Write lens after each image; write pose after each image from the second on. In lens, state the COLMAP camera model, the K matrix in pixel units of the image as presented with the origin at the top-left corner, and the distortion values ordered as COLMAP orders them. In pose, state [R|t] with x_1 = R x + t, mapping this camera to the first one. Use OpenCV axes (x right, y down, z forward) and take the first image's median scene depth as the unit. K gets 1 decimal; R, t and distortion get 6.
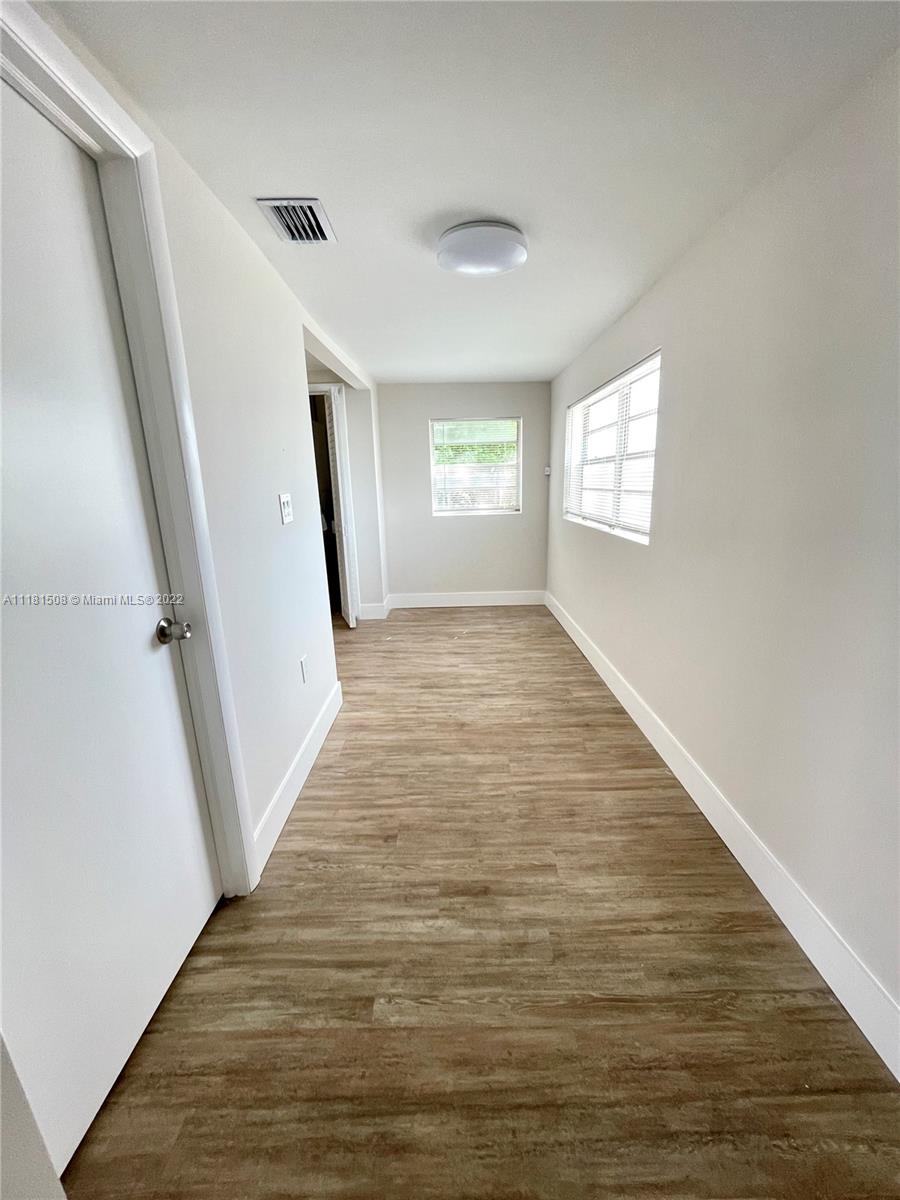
lens RADIAL K [[486.0, 0, 450.0], [0, 486.0, 600.0], [0, 0, 1]] dist [-0.001492, 0.000215]
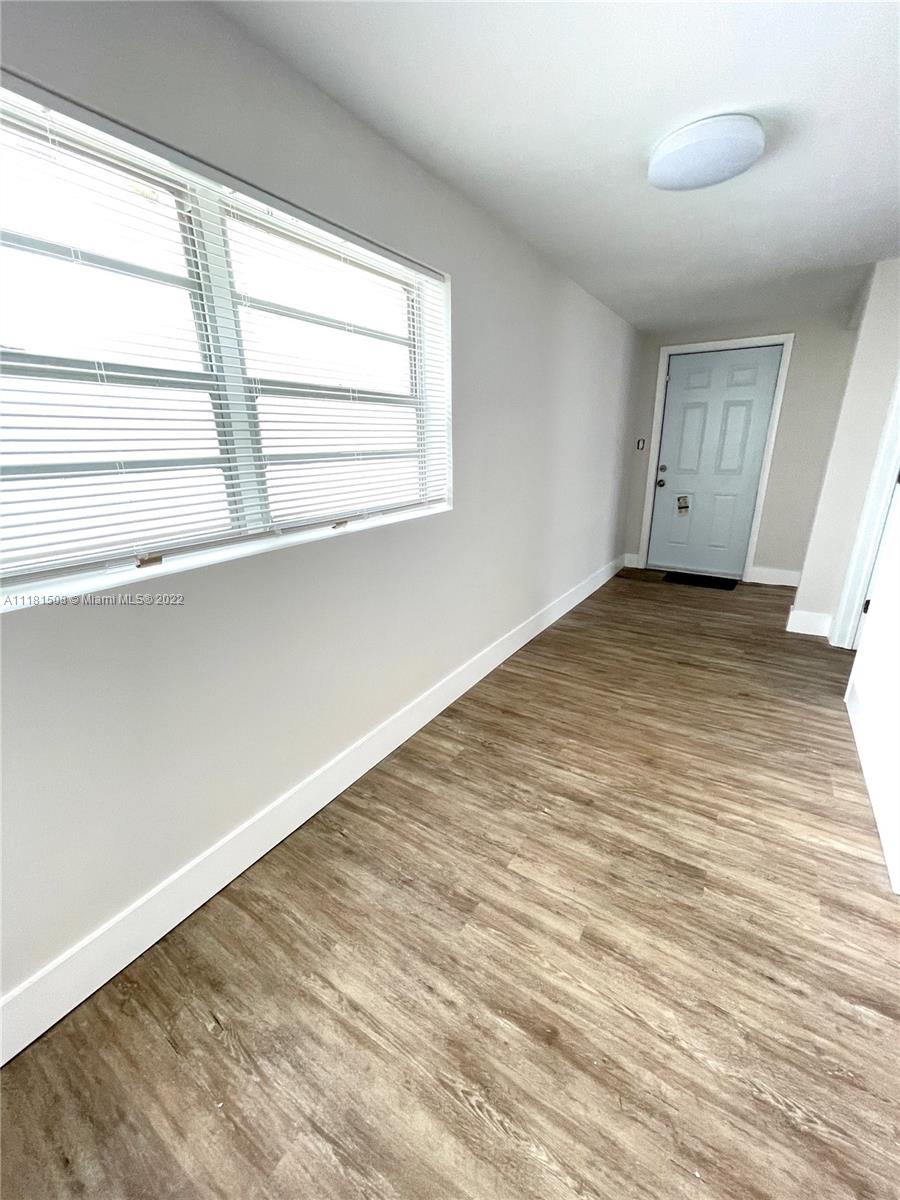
lens RADIAL K [[486.0, 0, 450.0], [0, 486.0, 600.0], [0, 0, 1]] dist [-0.001492, 0.000215]
pose [[-0.841054, -0.133845, 0.524131, -0.075538], [0.163785, 0.860423, 0.482542, -0.368040], [-0.515560, 0.491689, -0.701741, 1.566647]]
